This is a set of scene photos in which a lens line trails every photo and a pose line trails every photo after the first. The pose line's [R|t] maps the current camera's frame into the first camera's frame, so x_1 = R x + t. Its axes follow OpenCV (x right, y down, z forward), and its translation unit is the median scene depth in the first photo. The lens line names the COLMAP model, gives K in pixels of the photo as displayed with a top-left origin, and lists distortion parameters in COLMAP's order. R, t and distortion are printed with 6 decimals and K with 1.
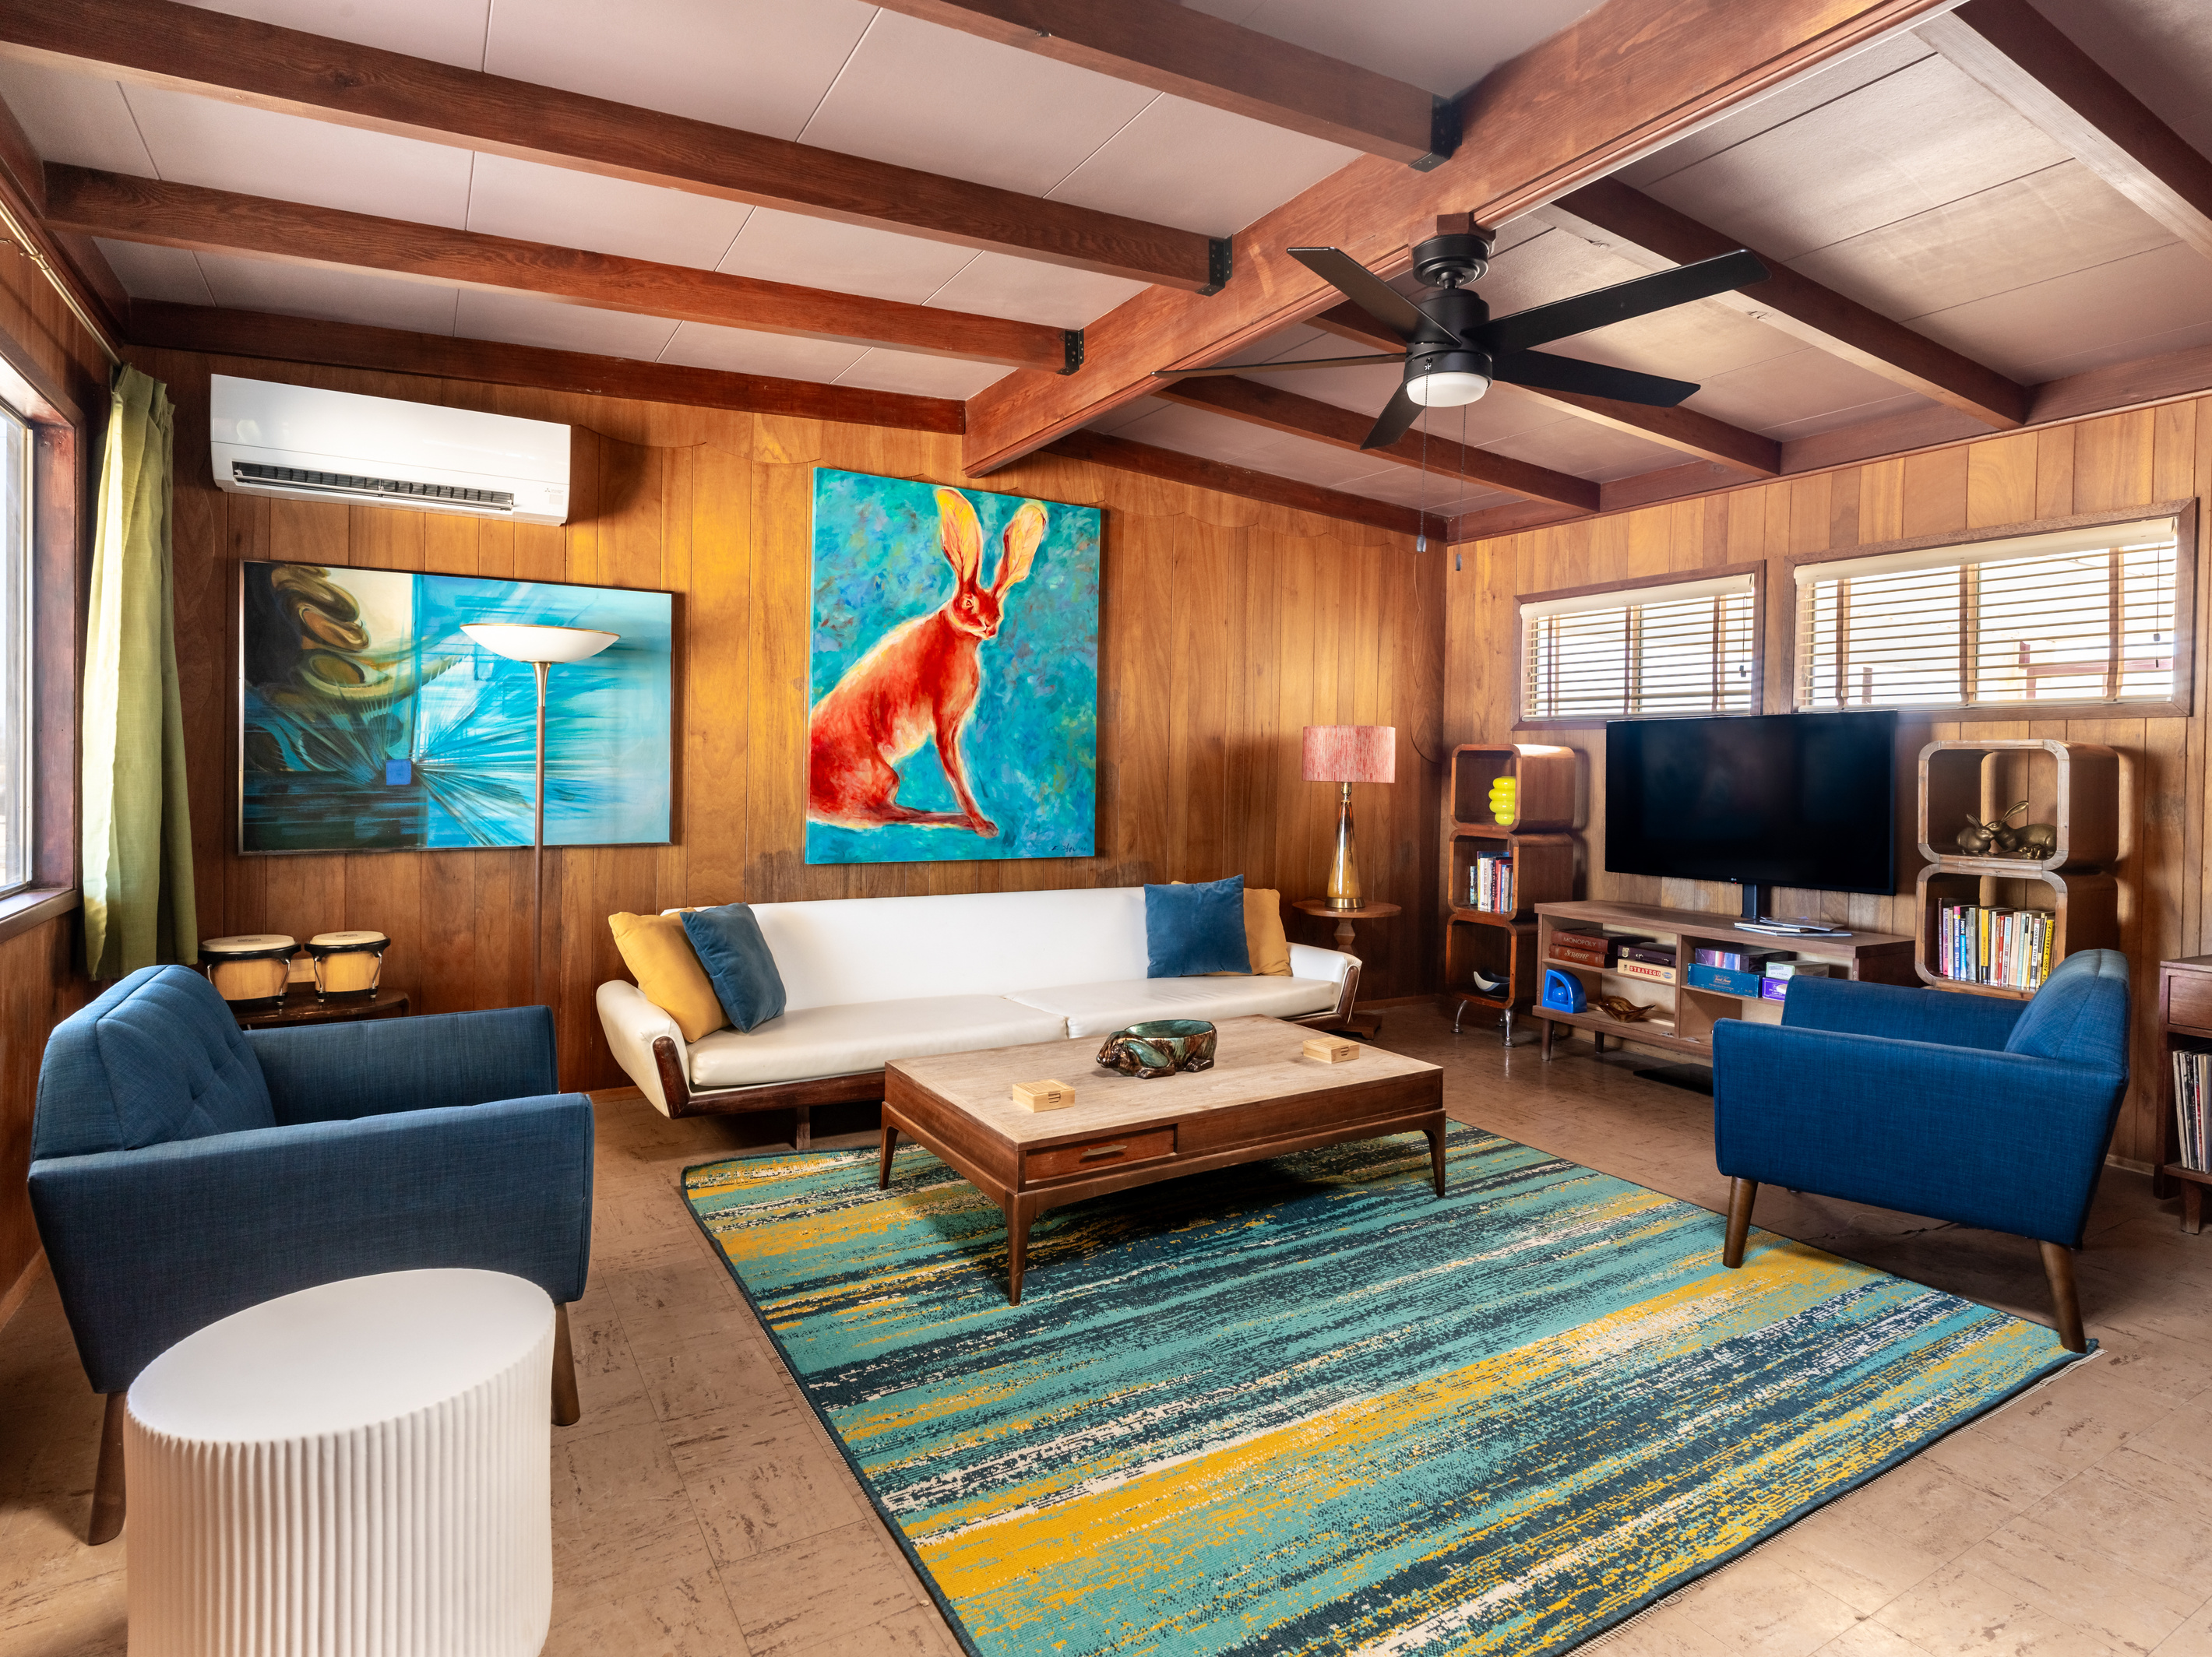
lens RADIAL K [[1204.4, 0, 1183.4], [0, 1204.4, 782.7], [0, 0, 1]] dist [0.002366, 0.001166]
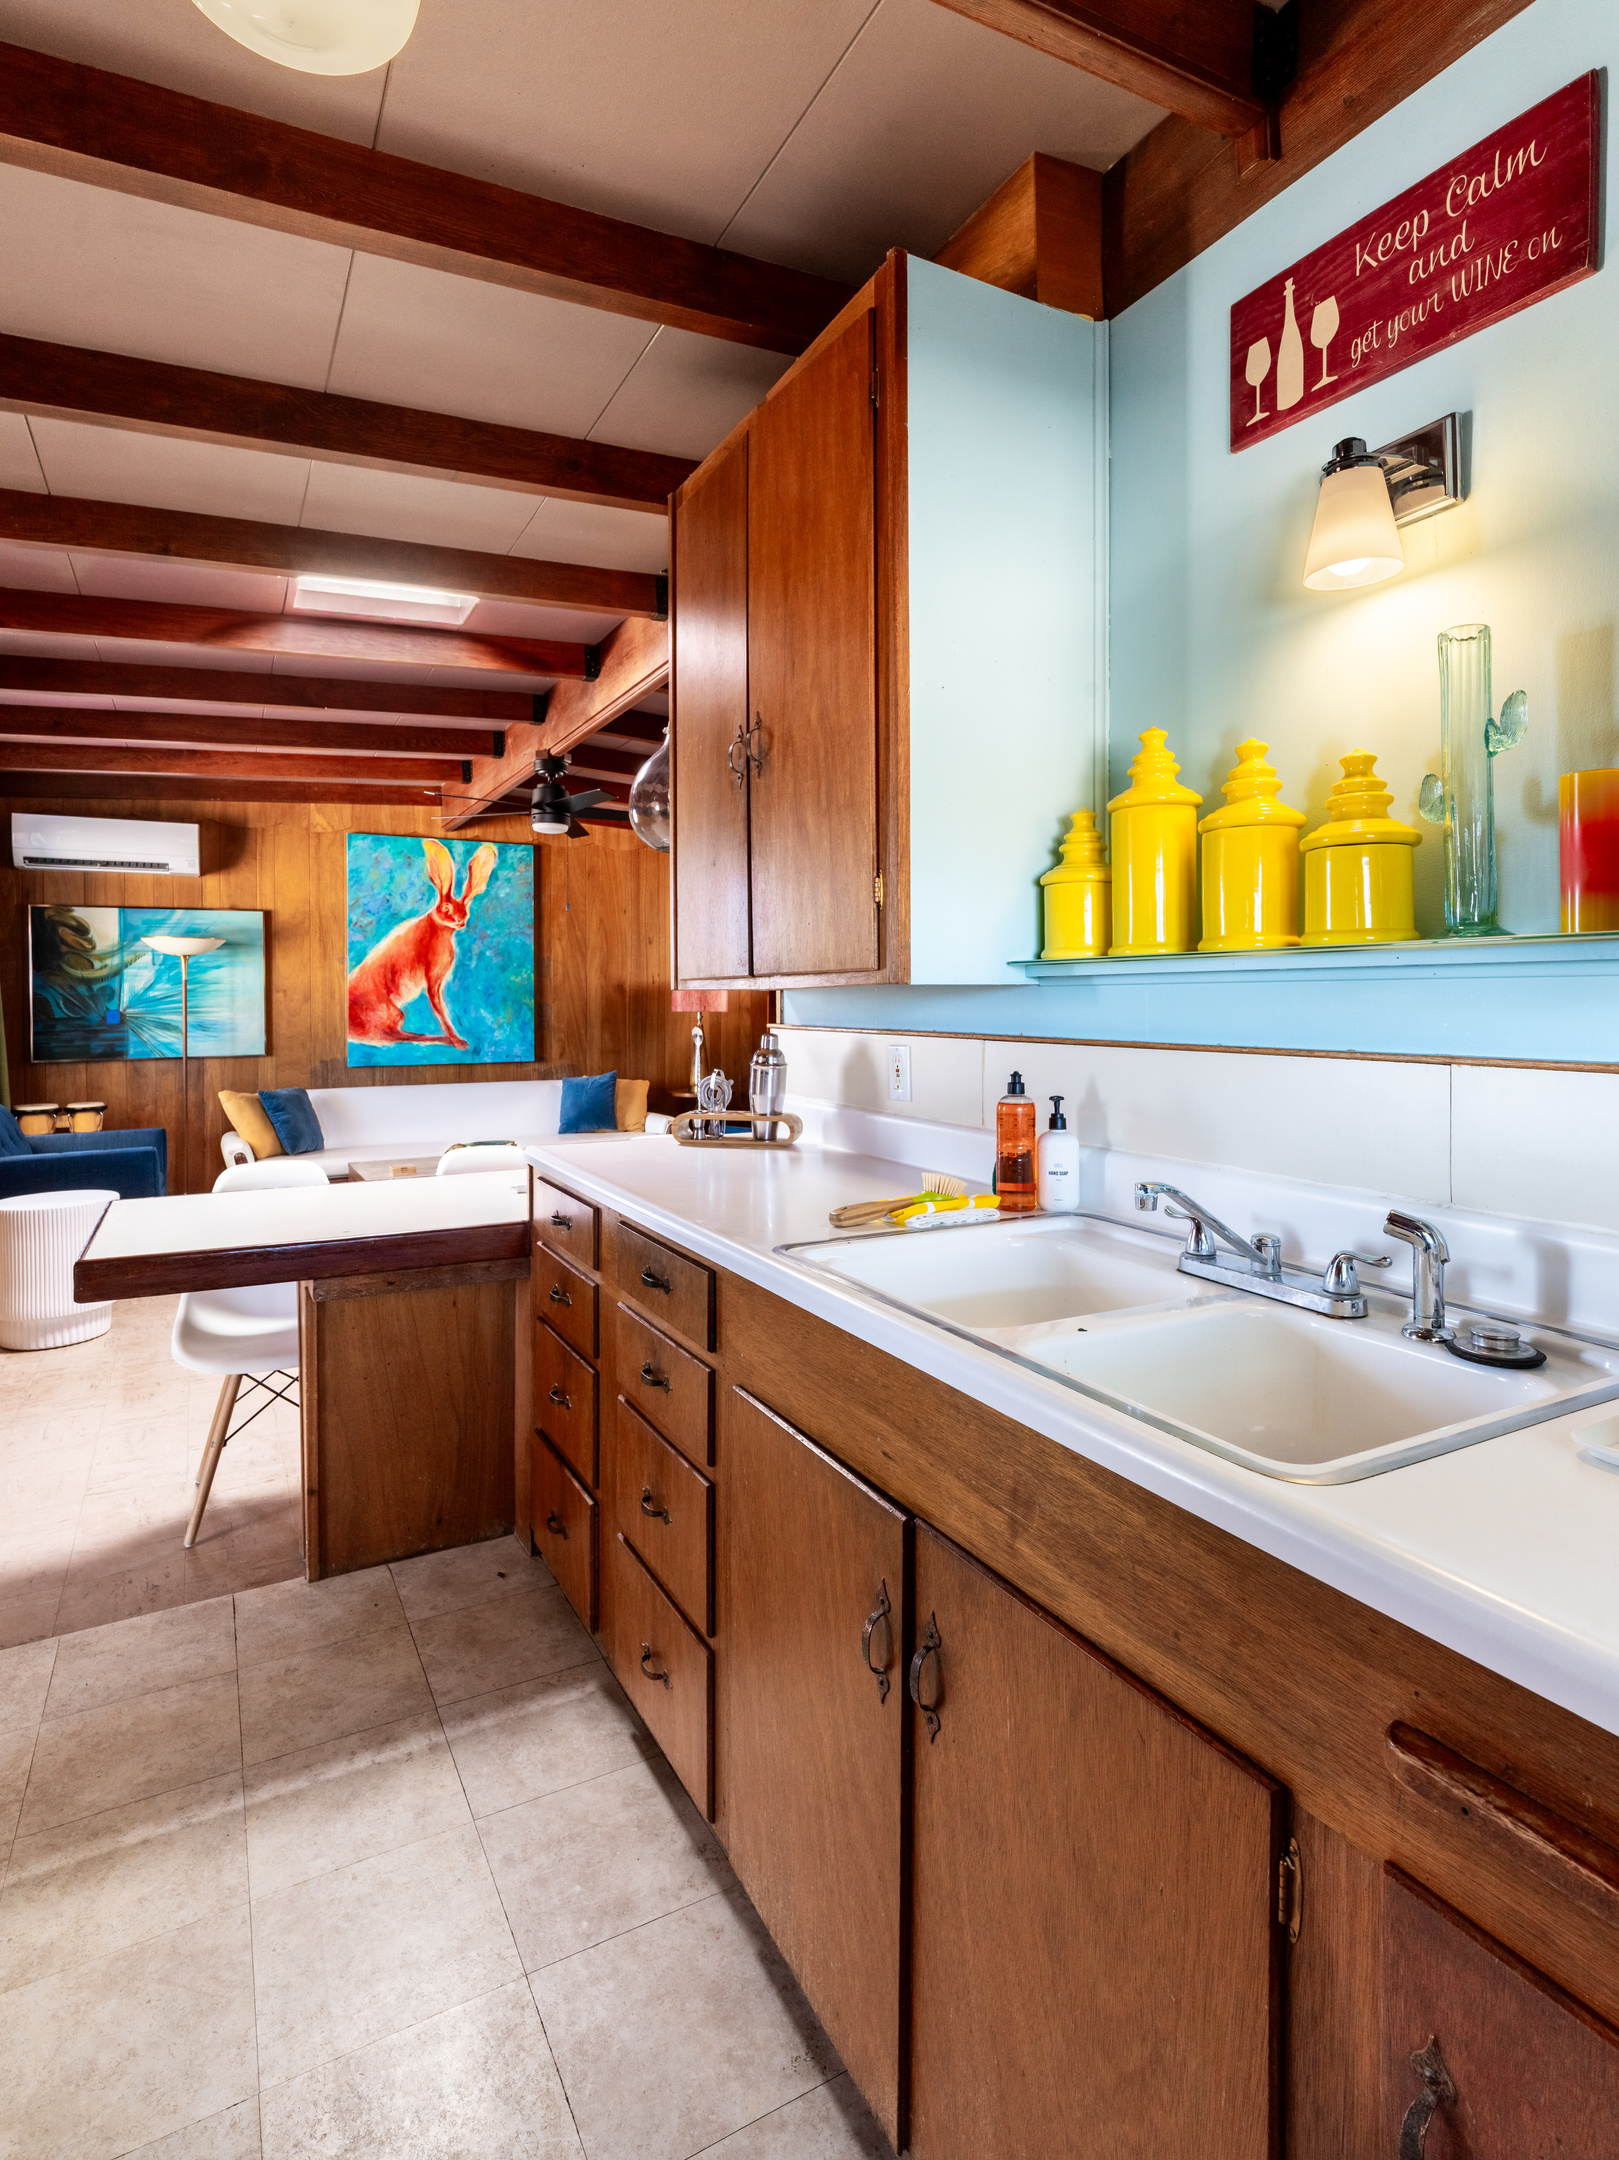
lens RADIAL K [[1149.3, 0, 812.1], [0, 1149.3, 1020.3], [0, 0, 1]] dist [0.001084, -0.000379]
pose [[0.995954, -0.018707, -0.087891, 0.475363], [0.019181, 0.999806, 0.004552, 0.007530], [0.087789, -0.006220, 0.996120, -0.548114]]
